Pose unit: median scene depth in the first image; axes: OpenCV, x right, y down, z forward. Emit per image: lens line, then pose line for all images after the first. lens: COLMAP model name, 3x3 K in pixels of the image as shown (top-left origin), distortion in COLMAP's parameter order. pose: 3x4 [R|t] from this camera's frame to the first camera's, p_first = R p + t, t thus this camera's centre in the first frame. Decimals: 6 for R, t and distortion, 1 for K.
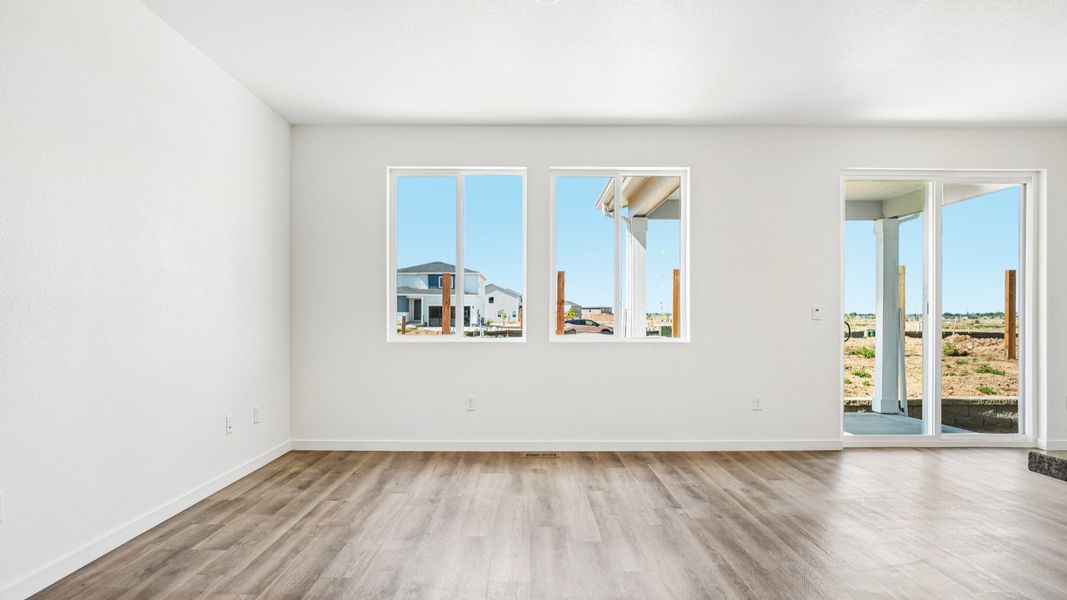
lens RADIAL K [[584.8, 0, 529.0], [0, 584.8, 312.4], [0, 0, 1]] dist [-0.017695, 0.000612]
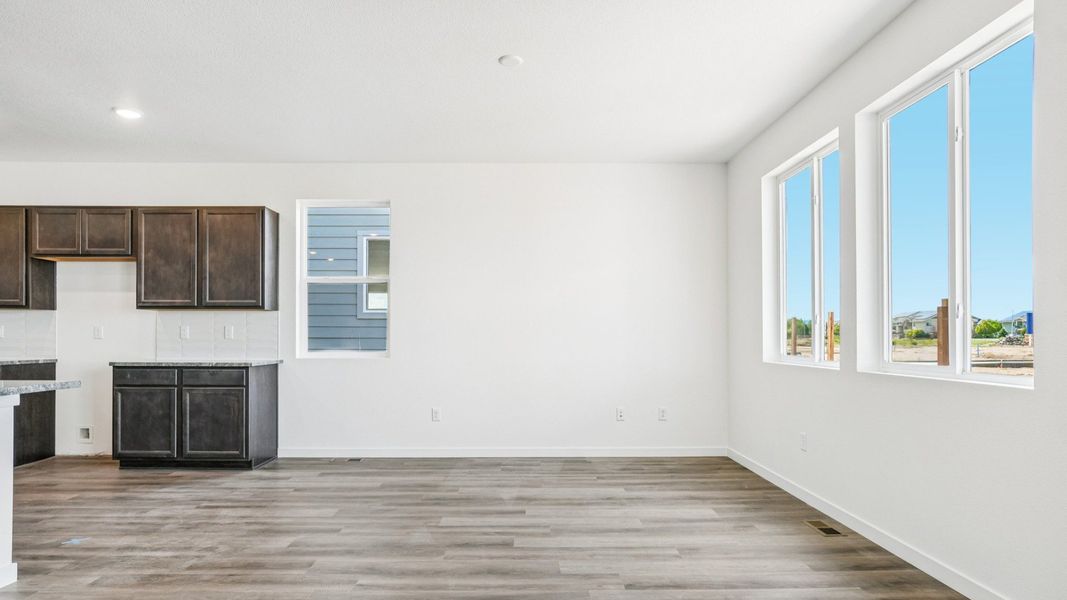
lens RADIAL K [[599.8, 0, 528.4], [0, 599.8, 332.7], [0, 0, 1]] dist [-0.011894, 0.006655]
pose [[0.002020, -0.012511, -0.999920, 0.767811], [0.012365, 0.999846, -0.012485, 0.009823], [0.999922, -0.012339, 0.002174, 0.644390]]
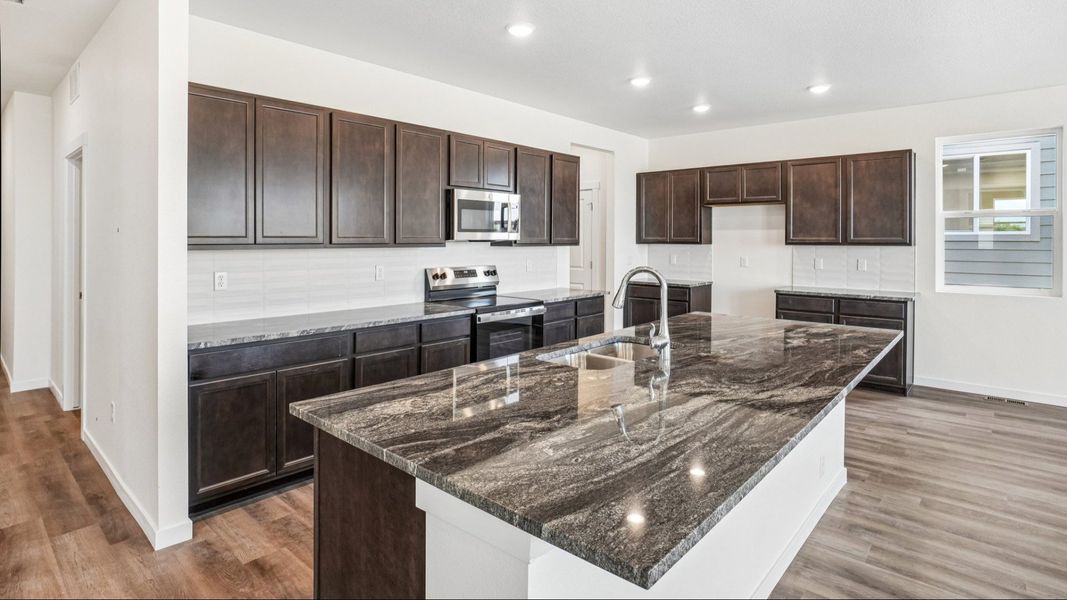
lens RADIAL K [[536.5, 0, 536.4], [0, 536.5, 242.6], [0, 0, 1]] dist [-0.011647, 0.002593]
pose [[-0.658516, -0.000327, -0.752567, 0.936742], [0.005478, 0.999971, -0.005228, -0.059557], [0.752547, -0.007565, -0.658495, 0.289903]]
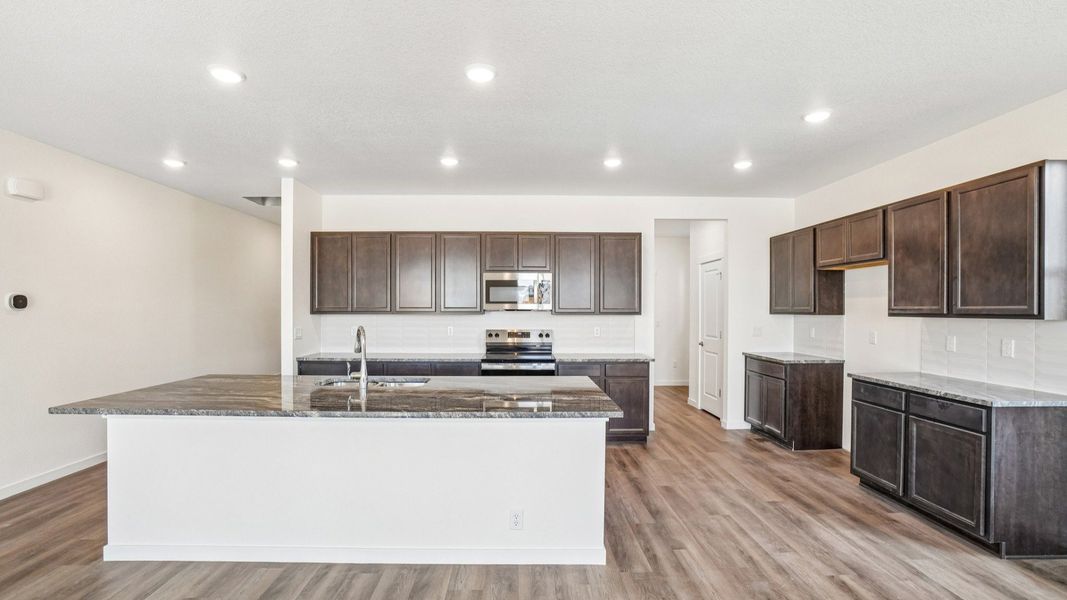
lens RADIAL K [[472.5, 0, 534.4], [0, 472.5, 315.7], [0, 0, 1]] dist [-0.029810, 0.003375]
pose [[-0.999730, -0.005620, -0.022568, 0.273940], [-0.005639, 0.999984, 0.000781, -0.055997], [0.022563, 0.000908, -0.999745, 0.695825]]
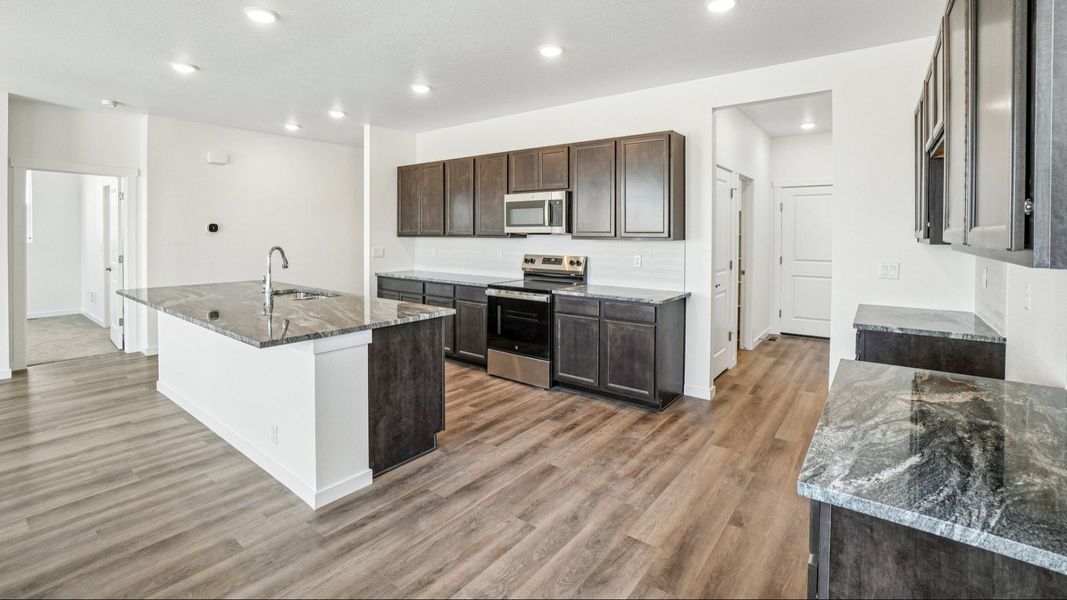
lens RADIAL K [[473.4, 0, 528.0], [0, 473.4, 244.6], [0, 0, 1]] dist [-0.033936, 0.003326]
pose [[-0.783095, -0.020515, 0.621564, -0.315604], [-0.014997, 0.999788, 0.014105, -0.058669], [-0.621721, 0.001724, -0.783237, 0.391494]]
